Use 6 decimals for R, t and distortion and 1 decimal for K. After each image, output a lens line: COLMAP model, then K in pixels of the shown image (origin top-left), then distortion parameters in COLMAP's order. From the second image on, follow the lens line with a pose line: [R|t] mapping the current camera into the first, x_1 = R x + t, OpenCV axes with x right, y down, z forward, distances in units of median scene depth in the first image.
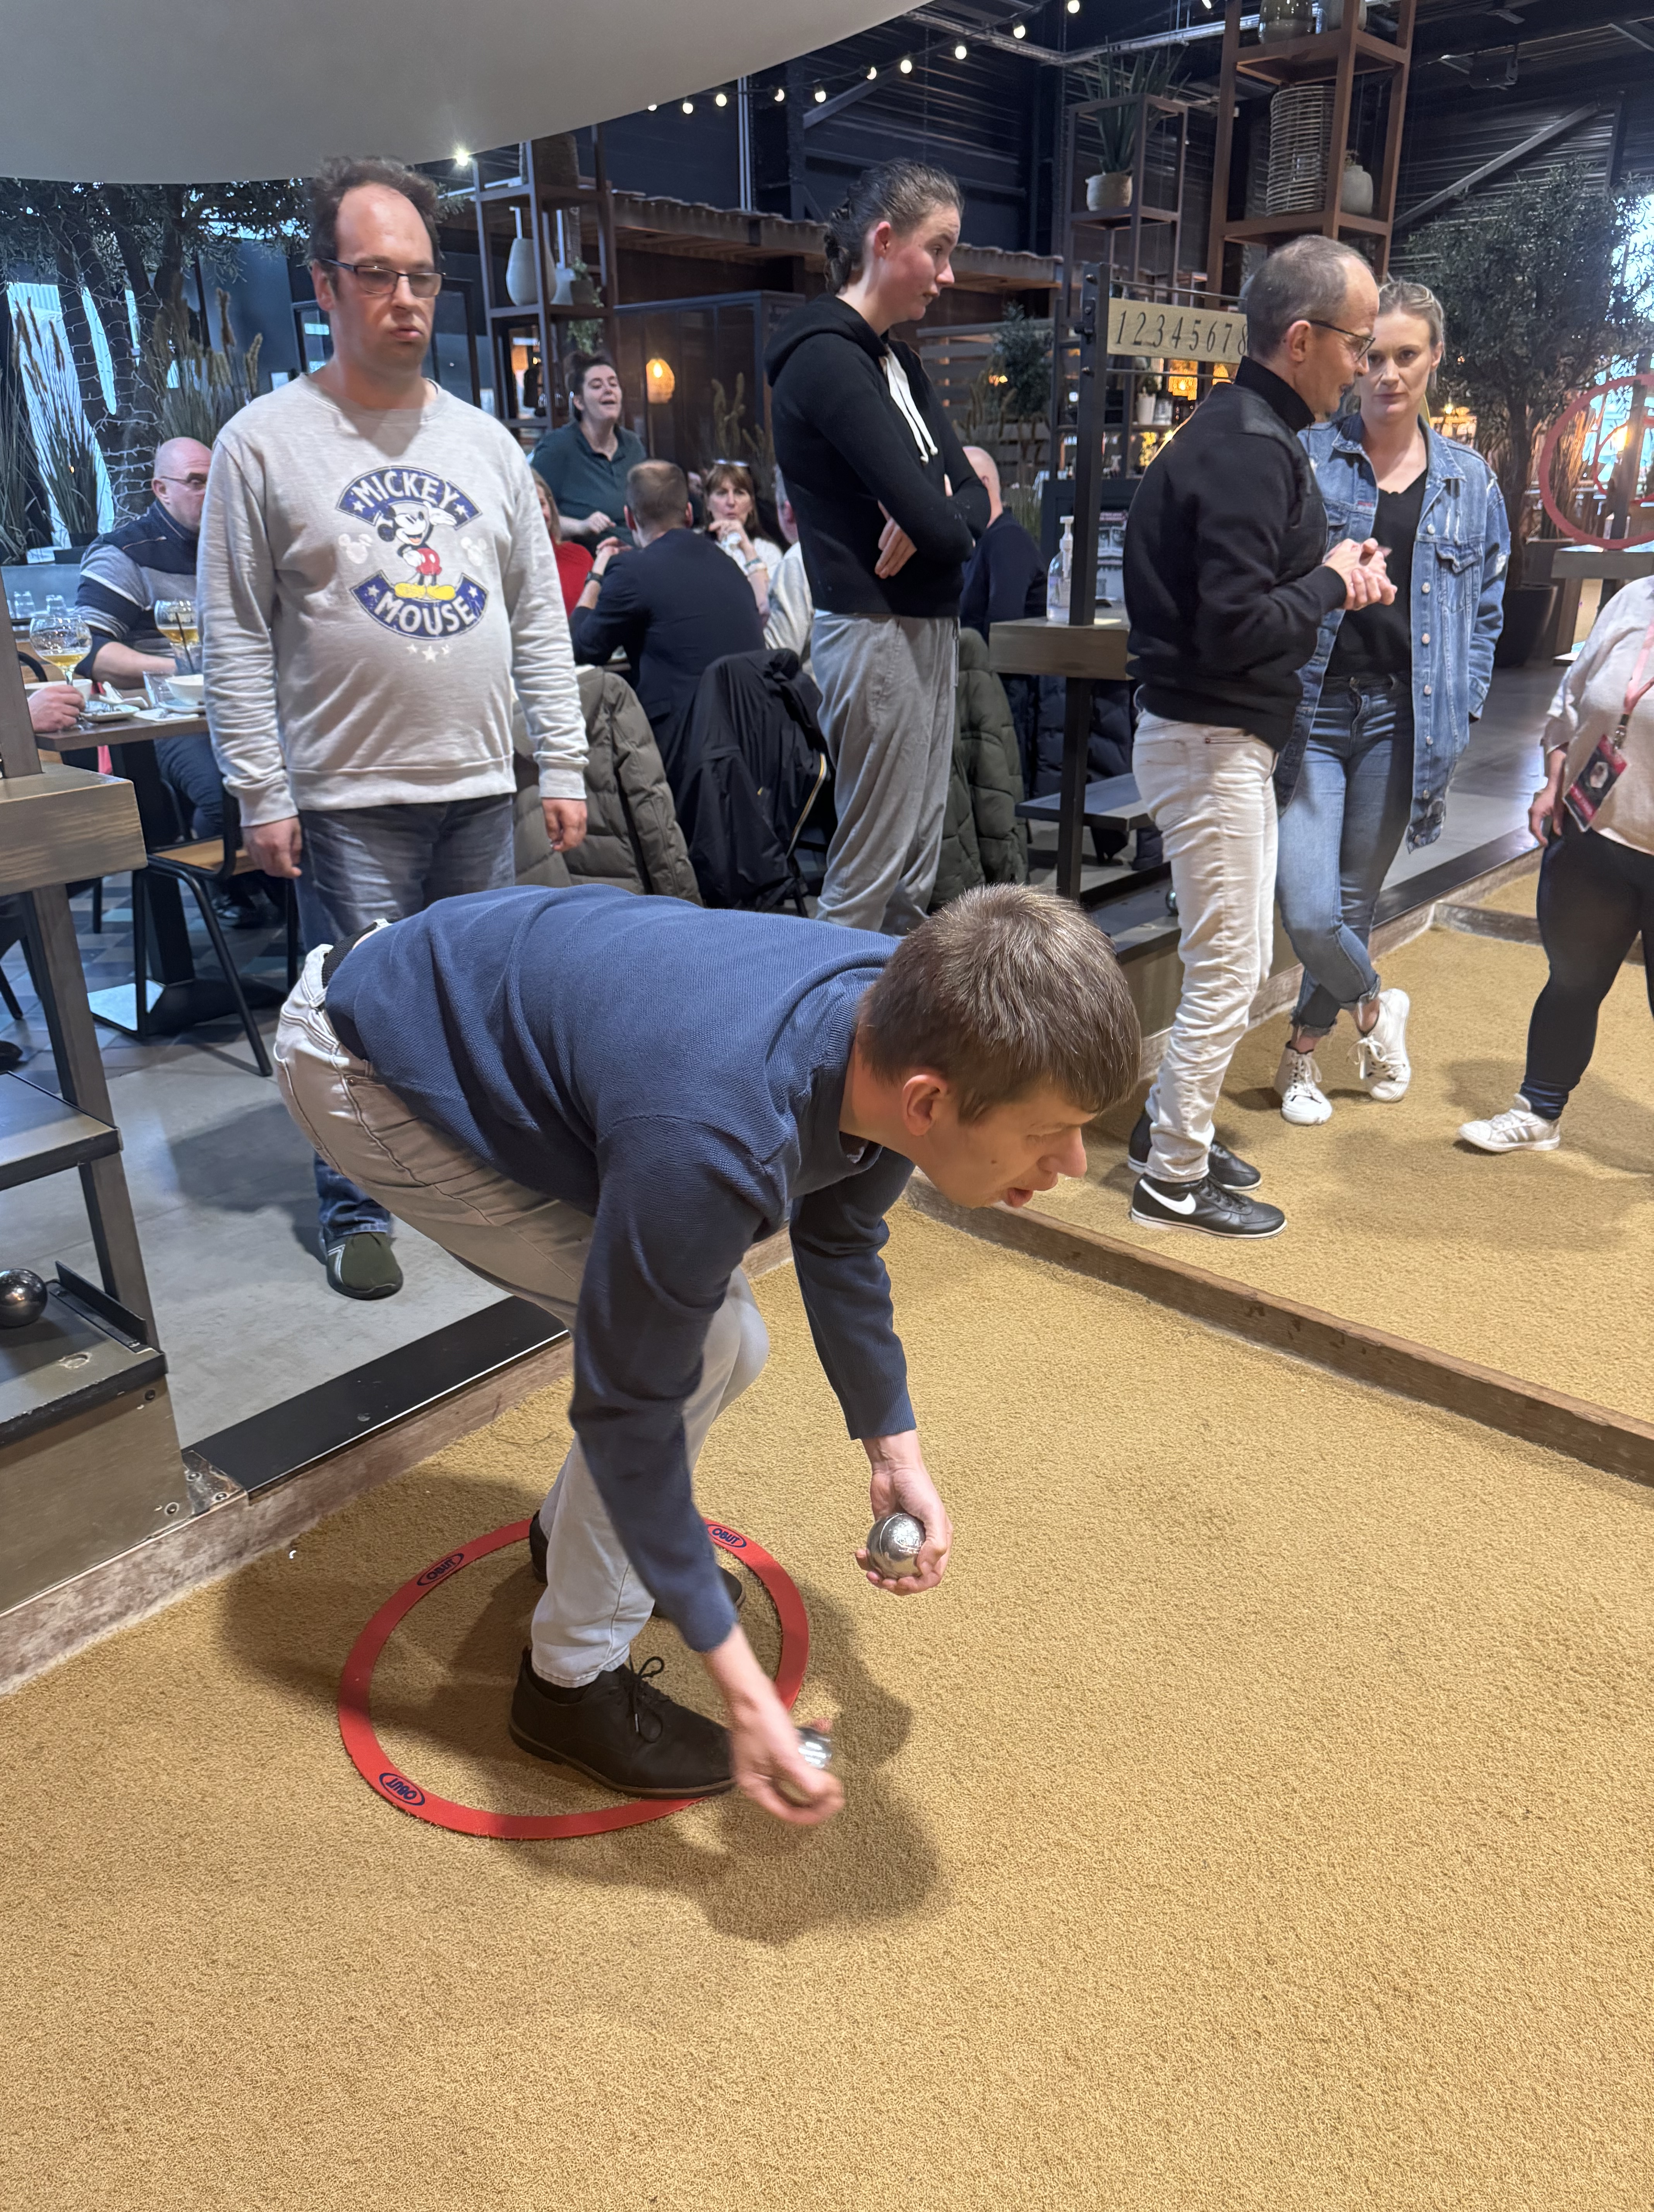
lens RADIAL K [[1546.5, 0, 826.0], [0, 1546.5, 1123.6], [0, 0, 1]] dist [0.025027, -0.035409]
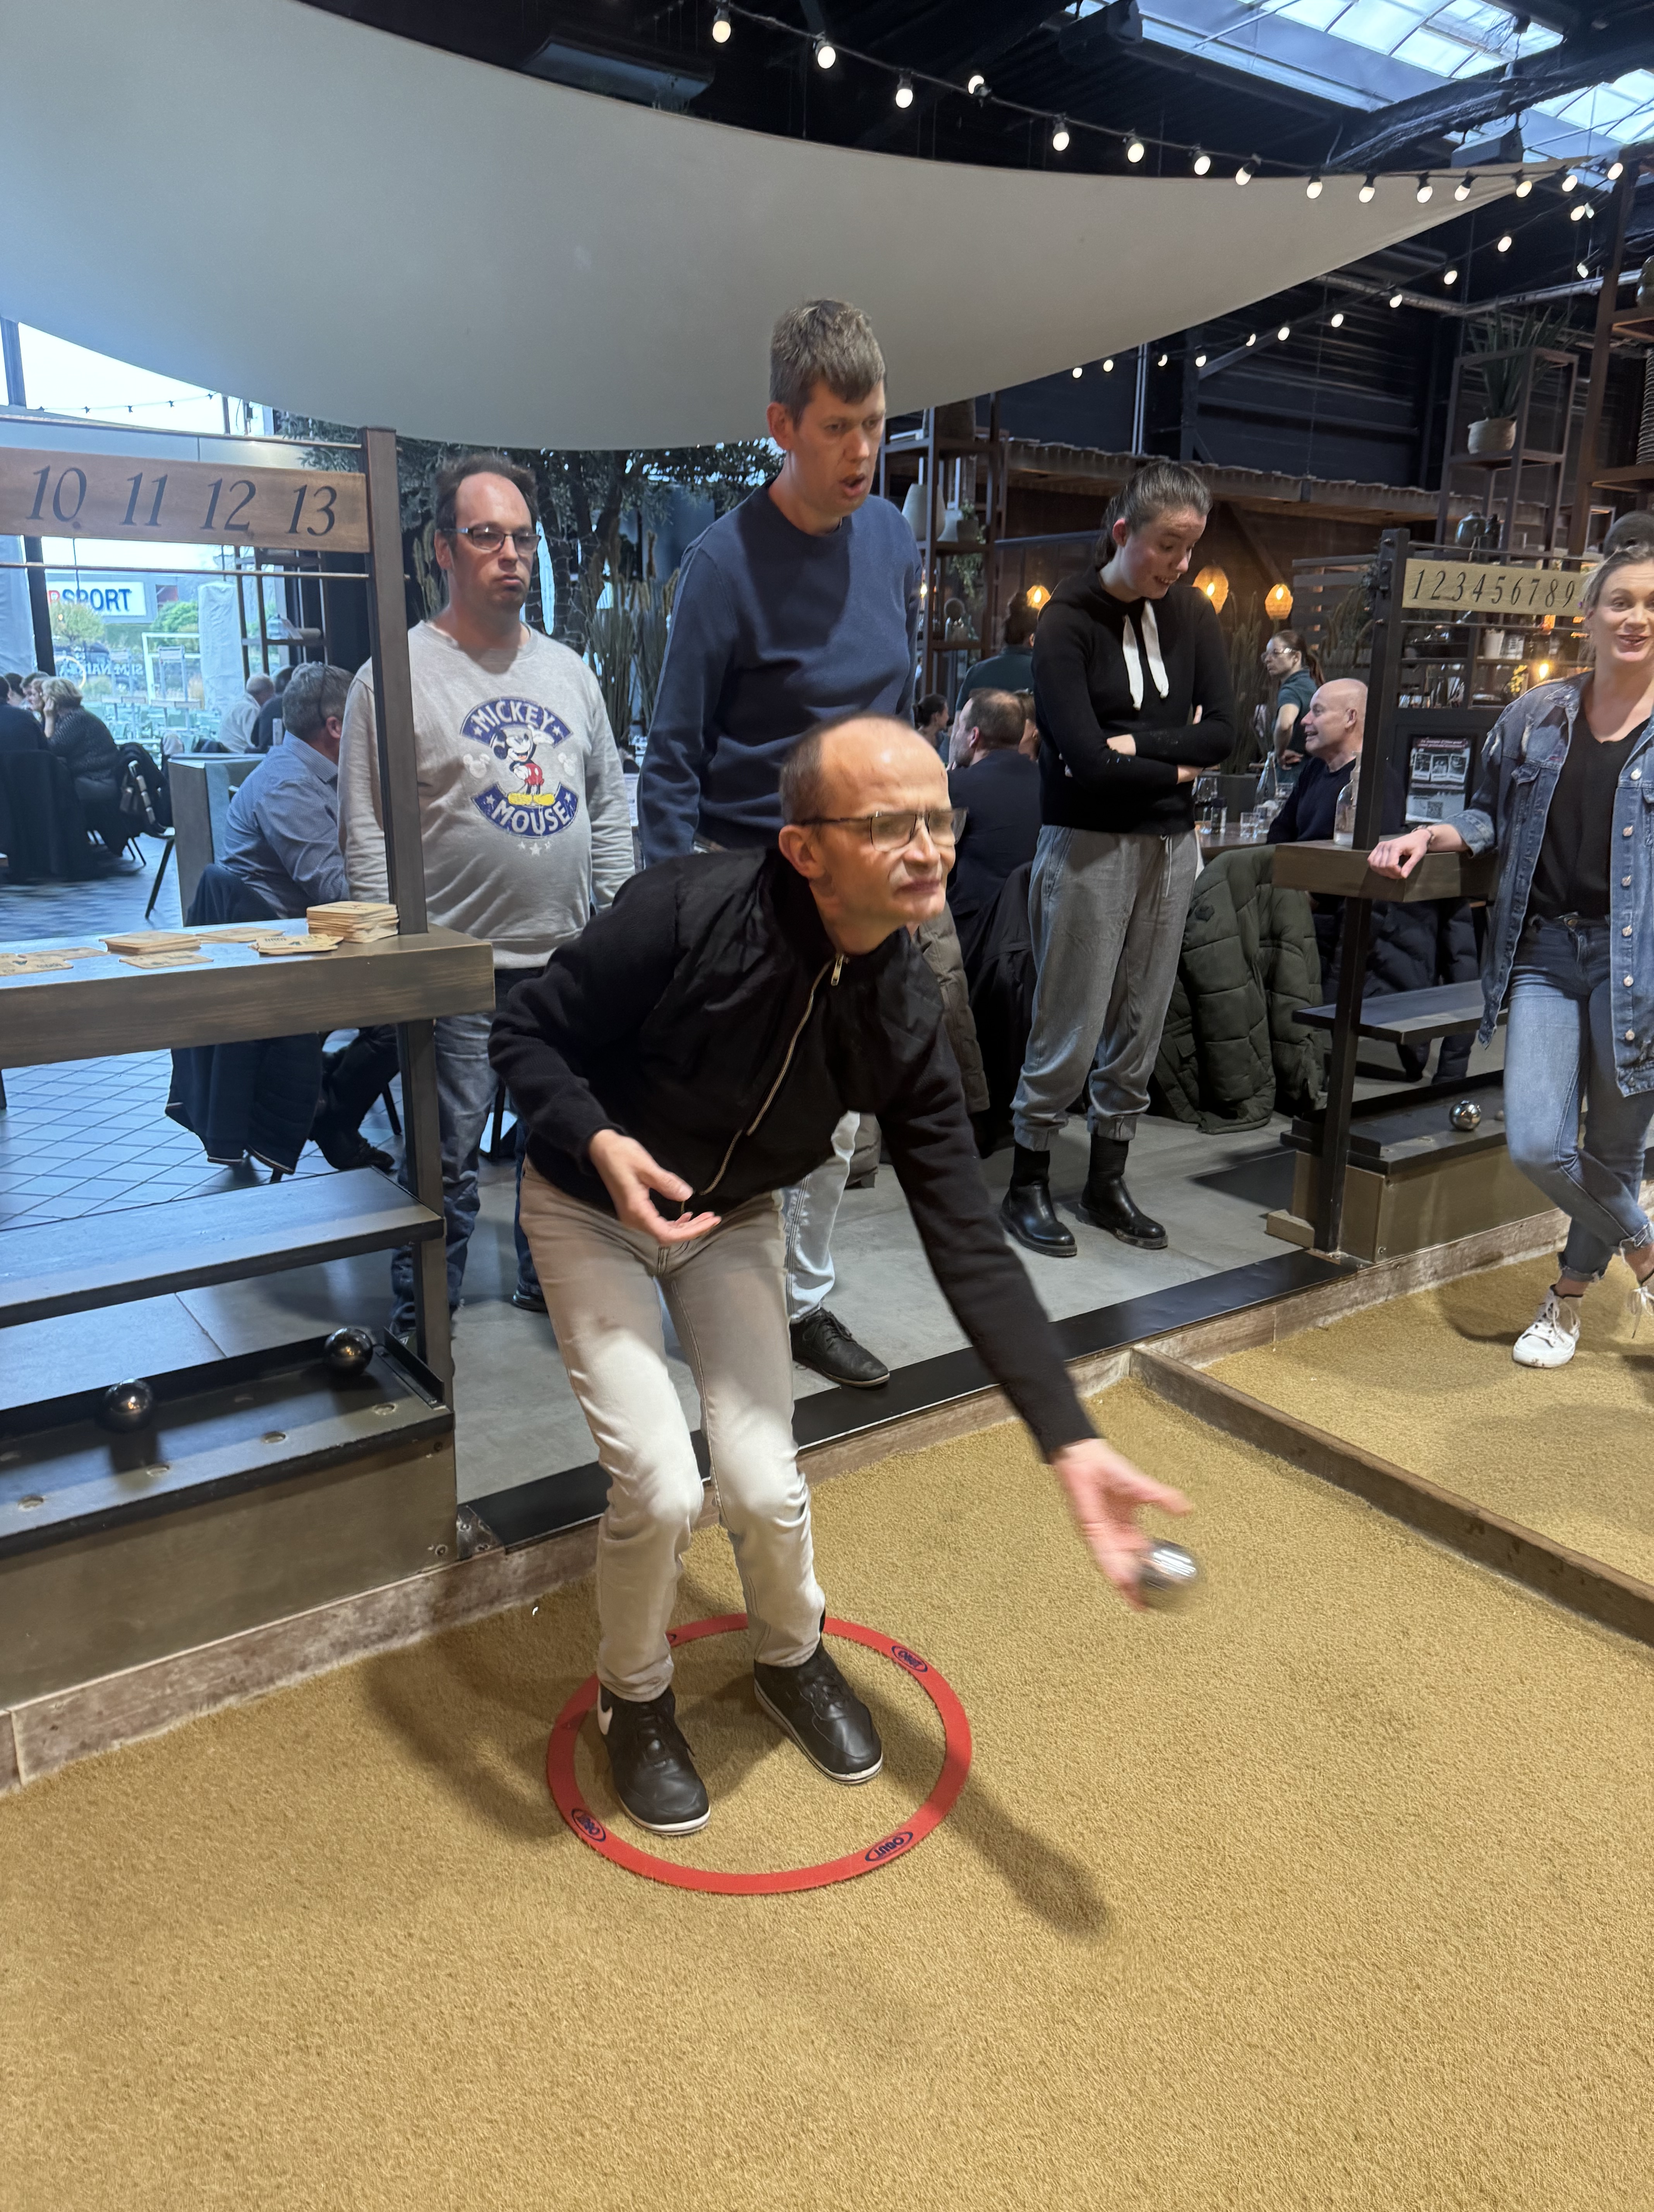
lens RADIAL K [[1611.5, 0, 816.5], [0, 1611.5, 1084.3], [0, 0, 1]] dist [0.005328, -0.004624]
pose [[0.969091, 0.079832, -0.233429, 0.072315], [-0.113319, 0.984515, -0.133747, 0.023155], [0.219137, 0.156065, 0.963132, -0.107155]]
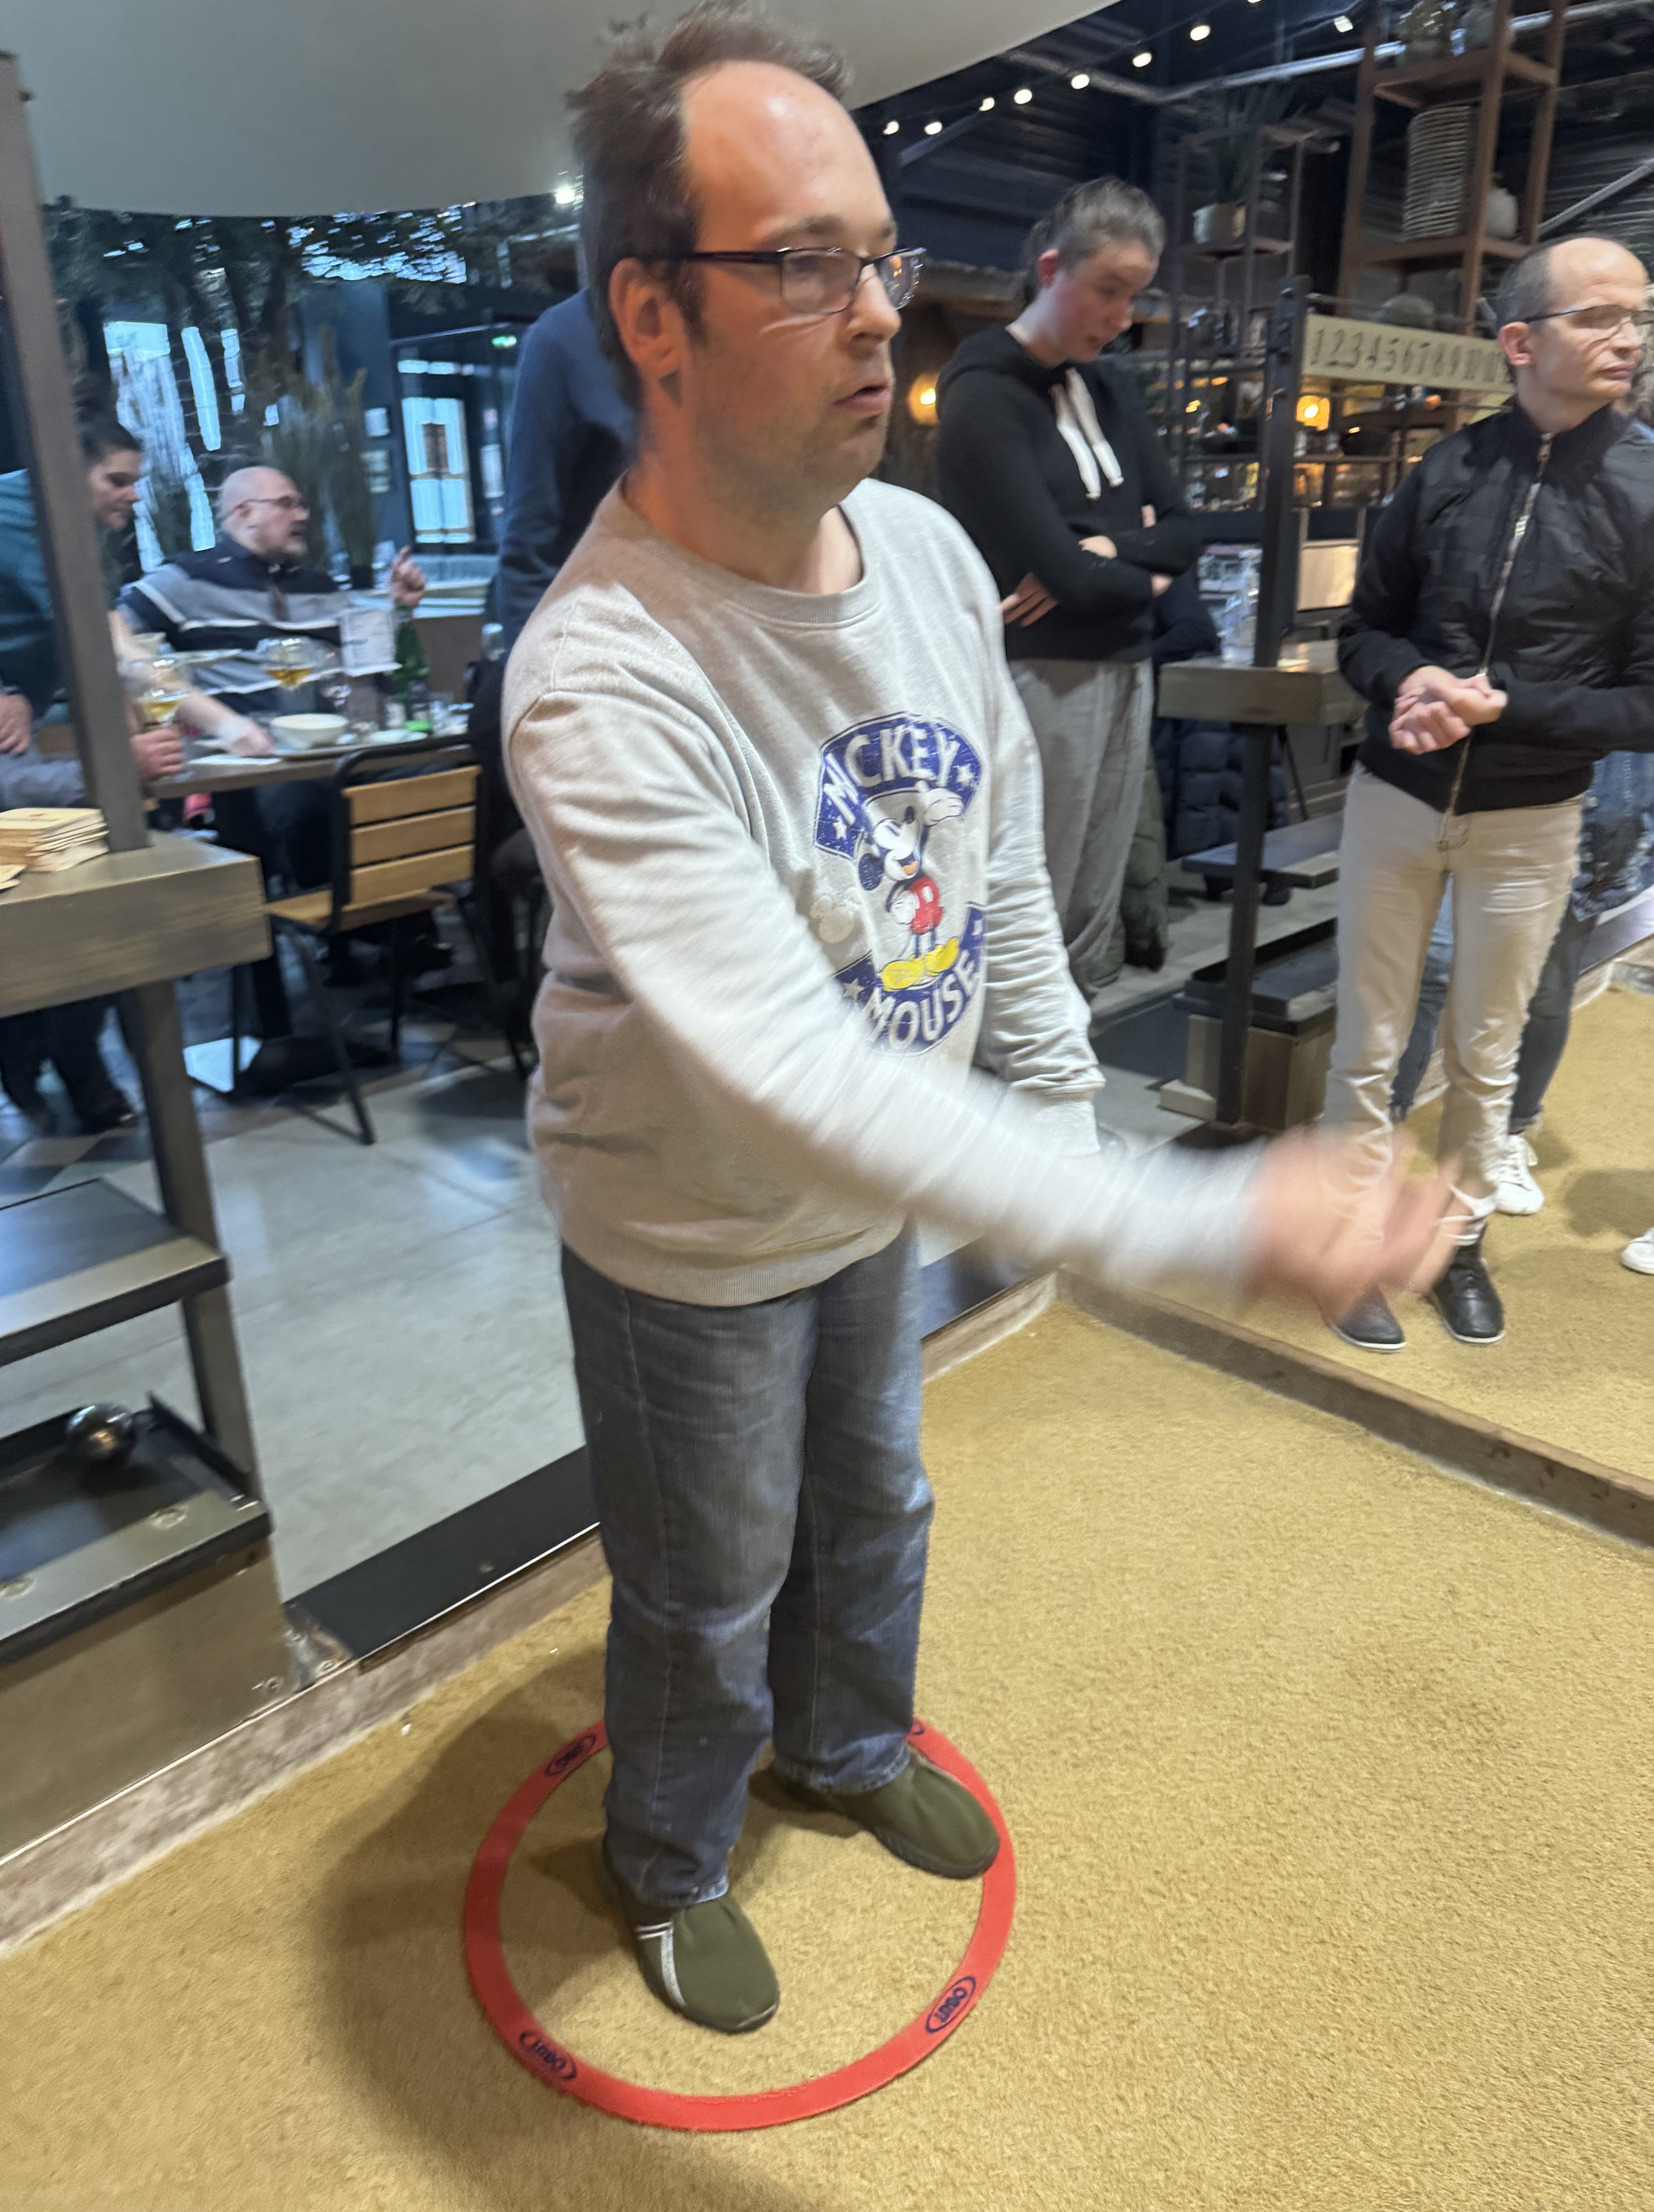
lens RADIAL K [[1513.1, 0, 833.0], [0, 1513.1, 1089.9], [0, 0, 1]] dist [0.006263, -0.008221]
pose [[0.999516, 0.010894, -0.029146, -0.060509], [-0.011753, 0.999496, -0.029480, -0.043012], [0.028810, 0.029809, 0.999140, 0.106312]]
